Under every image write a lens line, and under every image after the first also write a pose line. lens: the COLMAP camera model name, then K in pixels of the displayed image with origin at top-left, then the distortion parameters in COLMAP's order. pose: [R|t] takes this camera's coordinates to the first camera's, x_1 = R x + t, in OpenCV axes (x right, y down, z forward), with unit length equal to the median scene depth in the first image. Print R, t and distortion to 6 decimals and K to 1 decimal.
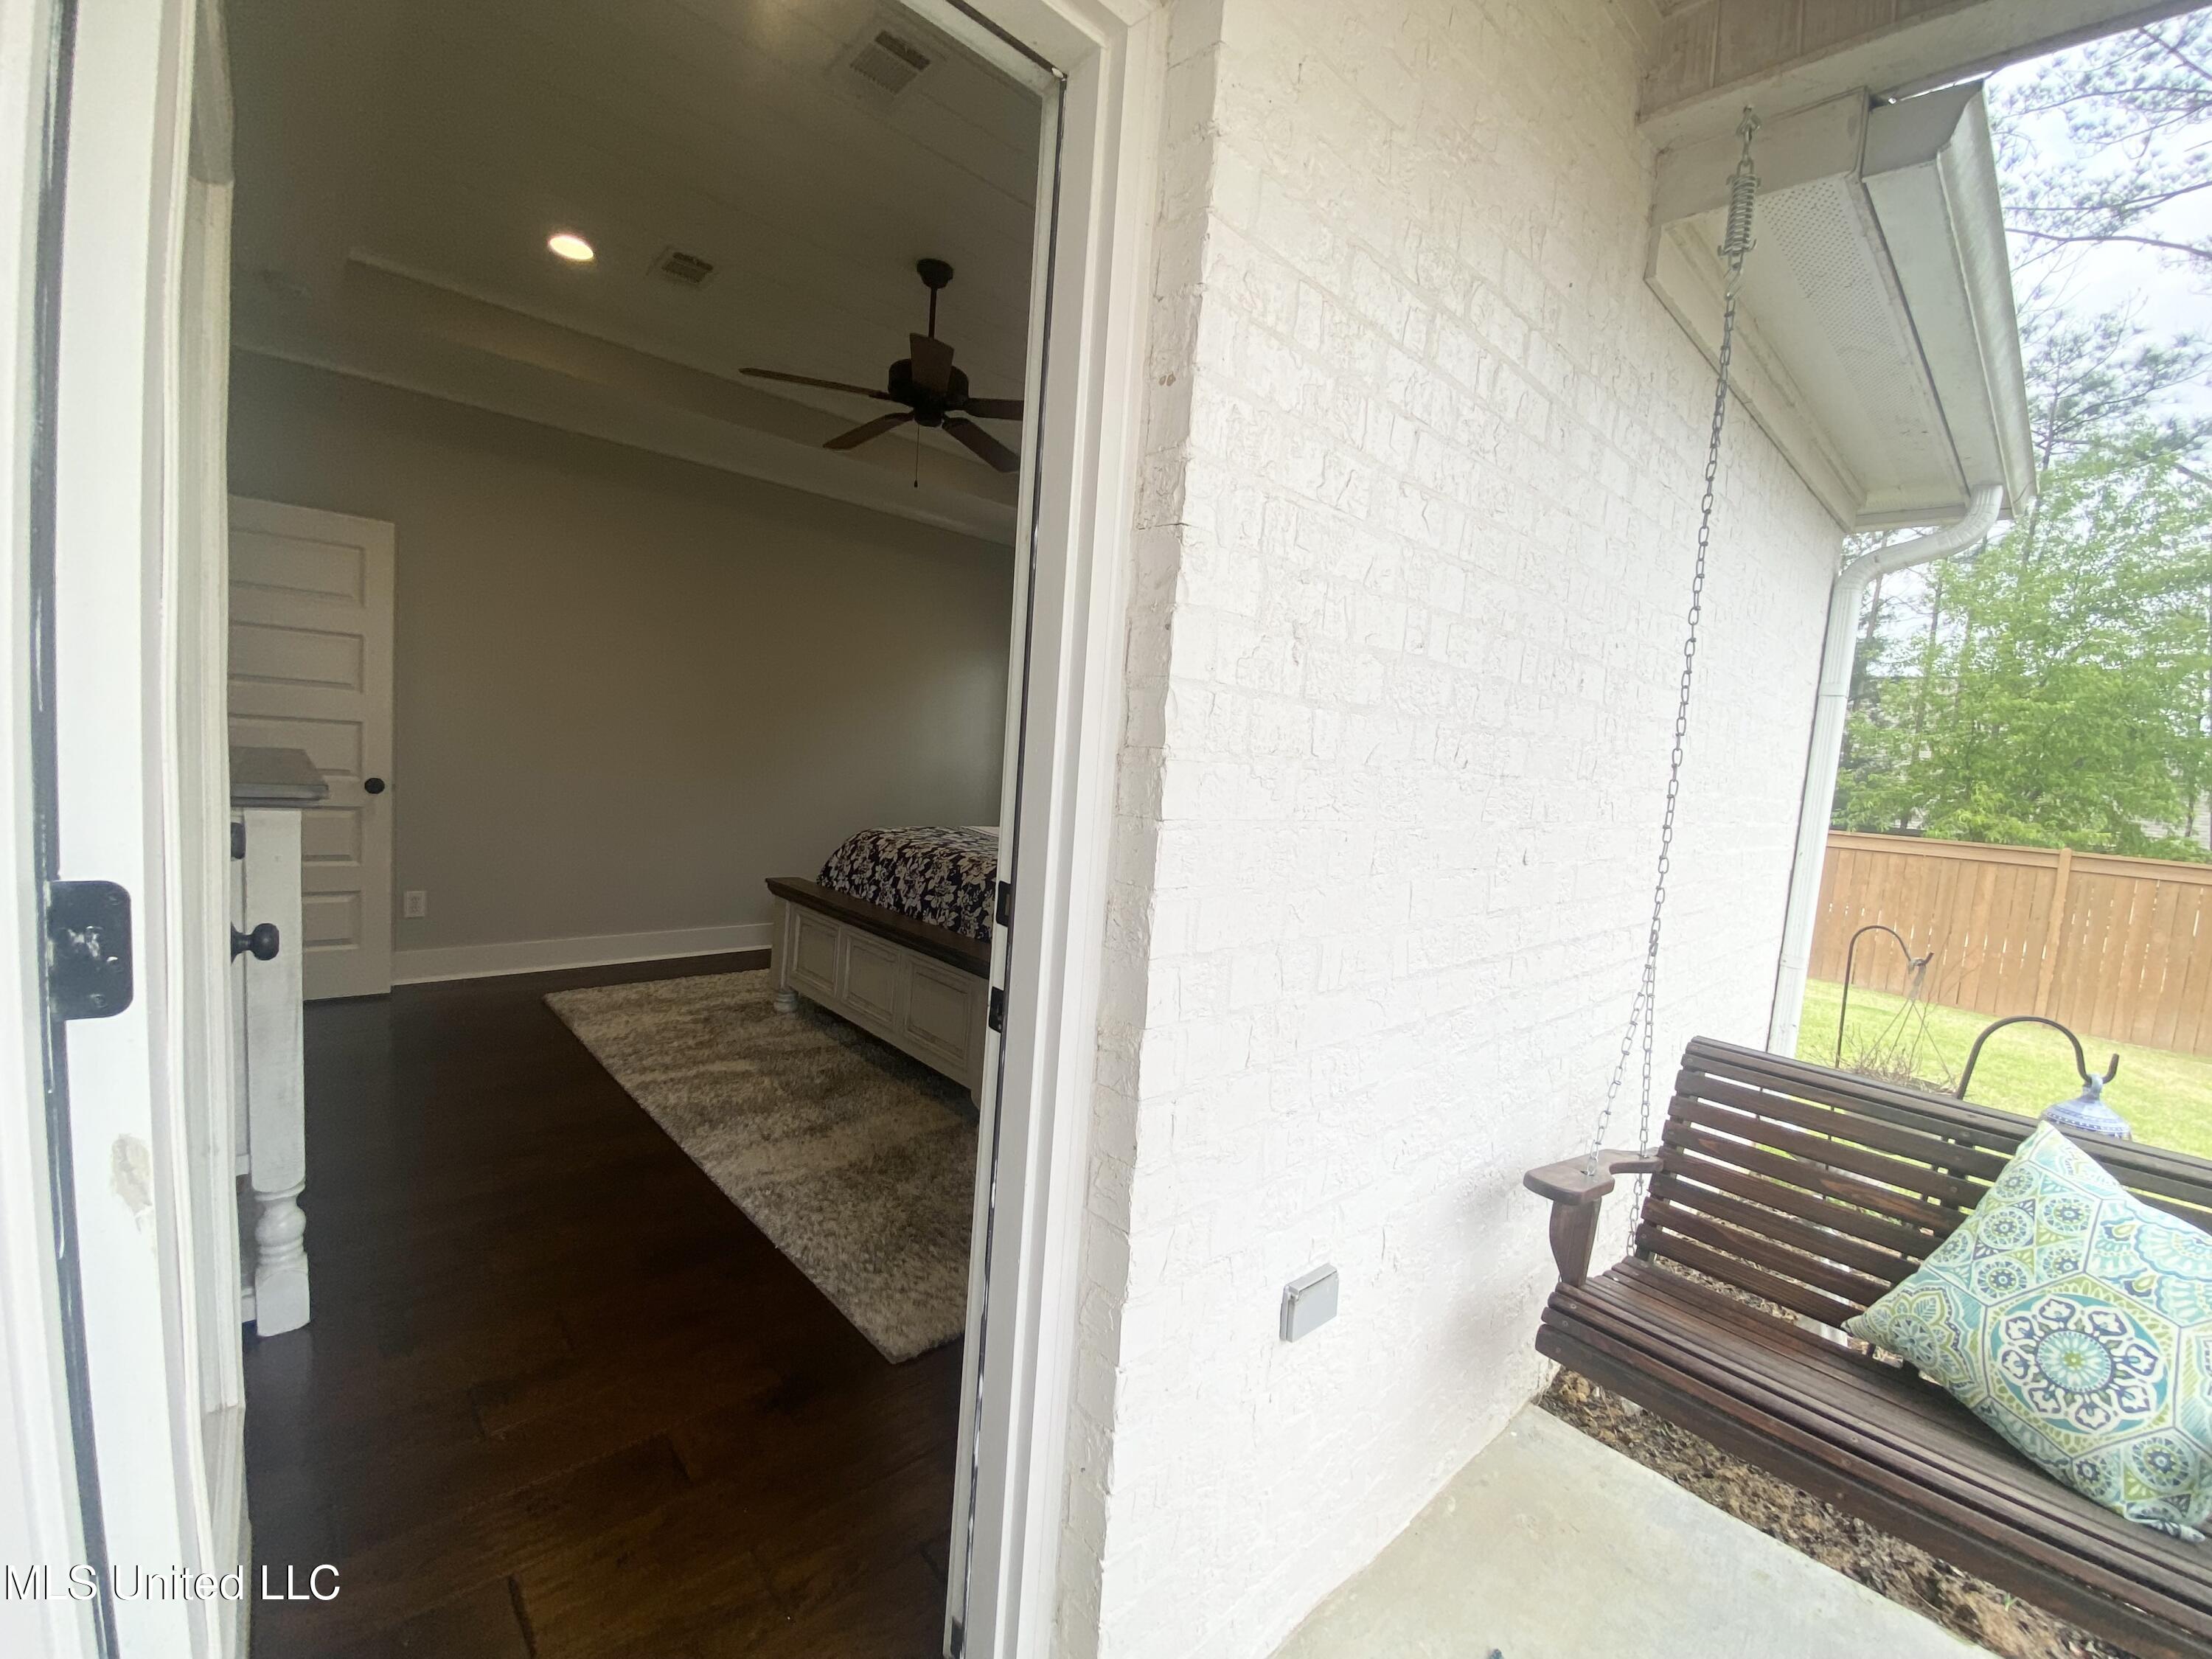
lens RADIAL K [[904.0, 0, 1109.3], [0, 904.0, 837.7], [0, 0, 1]] dist [-0.018722, -0.006664]
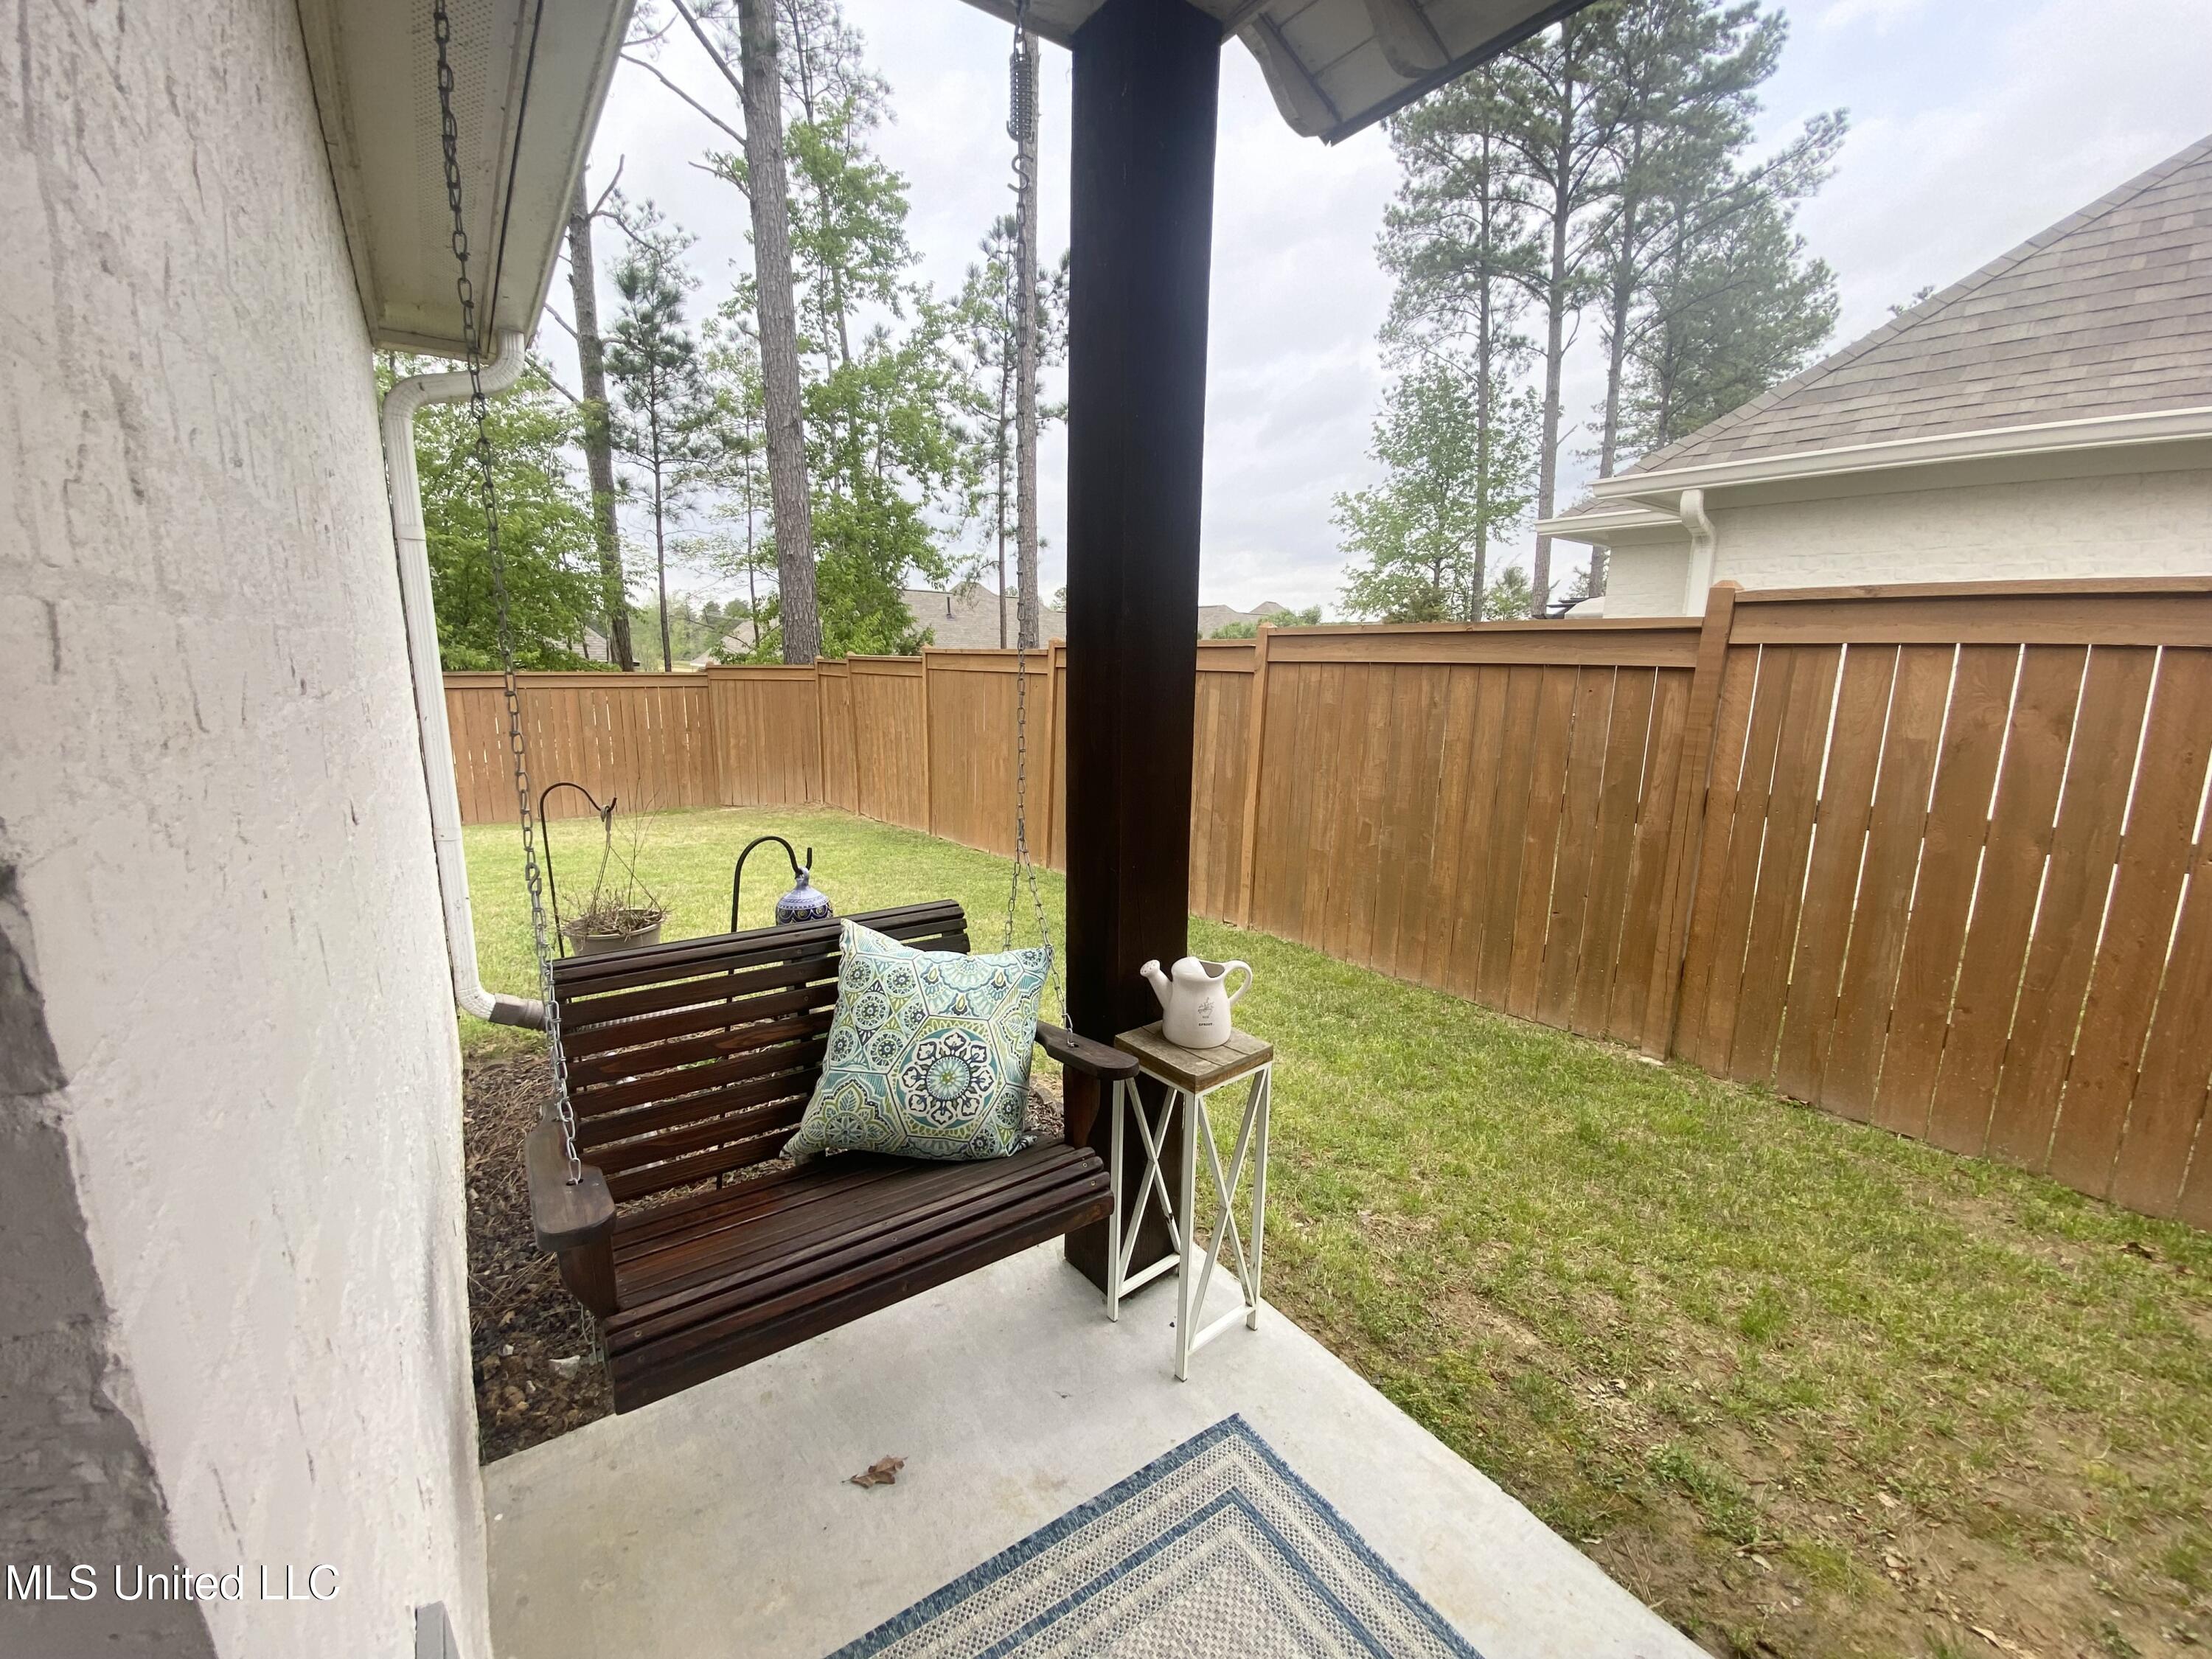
lens RADIAL K [[904.0, 0, 1093.0], [0, 904.0, 827.7], [0, 0, 1]] dist [-0.018722, -0.006664]
pose [[0.114384, -0.261504, 0.958401, -0.109798], [0.088317, 0.963590, 0.252379, -0.105947], [-0.989503, 0.055775, 0.133314, 0.512142]]
